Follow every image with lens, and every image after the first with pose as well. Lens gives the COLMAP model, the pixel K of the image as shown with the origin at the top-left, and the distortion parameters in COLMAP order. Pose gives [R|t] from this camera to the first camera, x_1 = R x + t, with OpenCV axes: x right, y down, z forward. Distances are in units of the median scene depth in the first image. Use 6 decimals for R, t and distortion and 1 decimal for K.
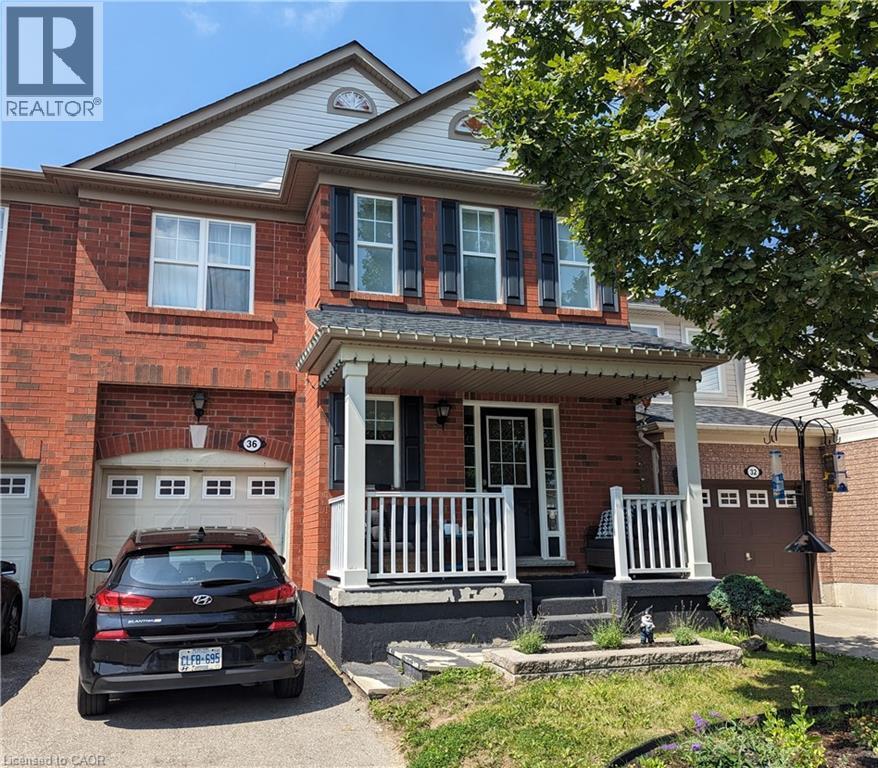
lens RADIAL K [[783.4, 0, 439.0], [0, 783.4, 384.0], [0, 0, 1]] dist [0.135610, -0.238199]
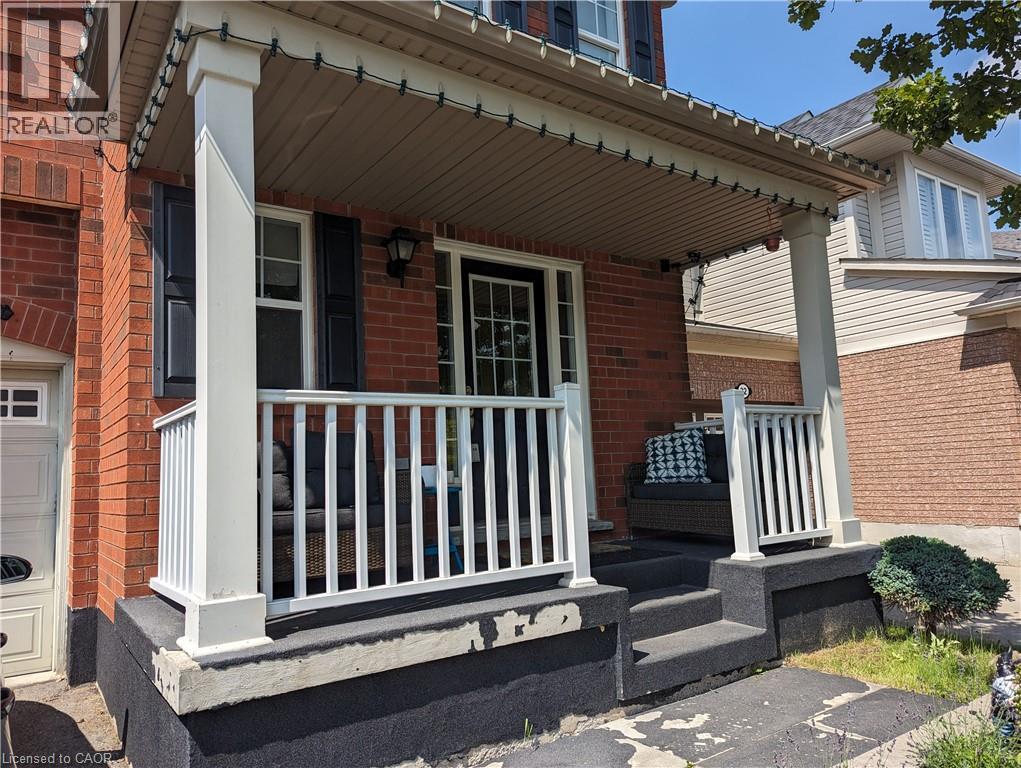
lens RADIAL K [[719.4, 0, 510.5], [0, 719.4, 384.0], [0, 0, 1]] dist [0.087270, -0.101001]
pose [[0.954657, 0.007785, 0.297605, -0.067235], [-0.027446, 0.997702, 0.061941, 0.091180], [-0.296439, -0.067301, 0.952677, 0.522804]]
